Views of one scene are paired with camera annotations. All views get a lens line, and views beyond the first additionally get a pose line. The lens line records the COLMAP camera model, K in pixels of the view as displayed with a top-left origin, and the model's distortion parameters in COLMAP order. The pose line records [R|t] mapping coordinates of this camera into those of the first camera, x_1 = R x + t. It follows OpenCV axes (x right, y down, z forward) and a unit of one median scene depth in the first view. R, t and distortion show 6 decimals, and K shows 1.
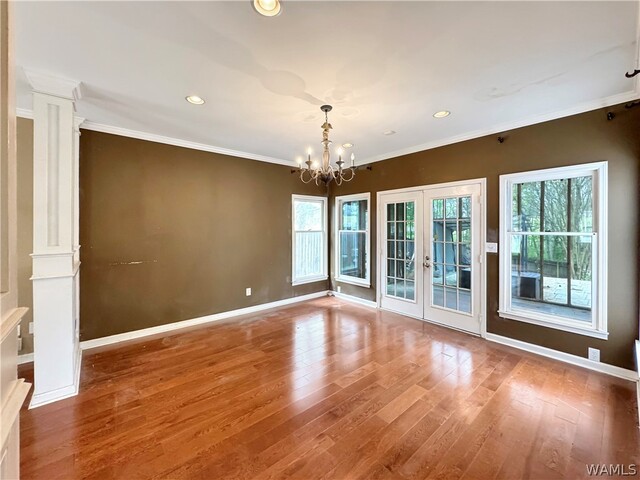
lens RADIAL K [[269.2, 0, 340.2], [0, 269.2, 230.8], [0, 0, 1]] dist [0.001575, -0.000313]
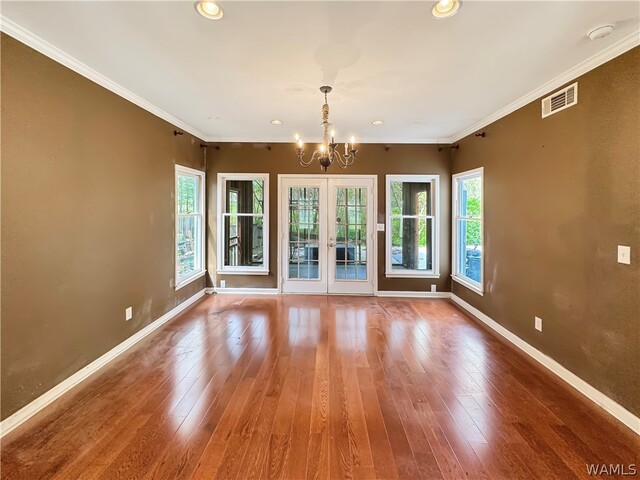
lens RADIAL K [[269.2, 0, 334.2], [0, 269.2, 211.3], [0, 0, 1]] dist [0.001575, -0.000313]
pose [[0.668513, 0.000949, 0.743700, -0.488160], [-0.007308, 0.999959, 0.005293, -0.019216], [-0.743665, -0.008973, 0.668492, 0.224362]]
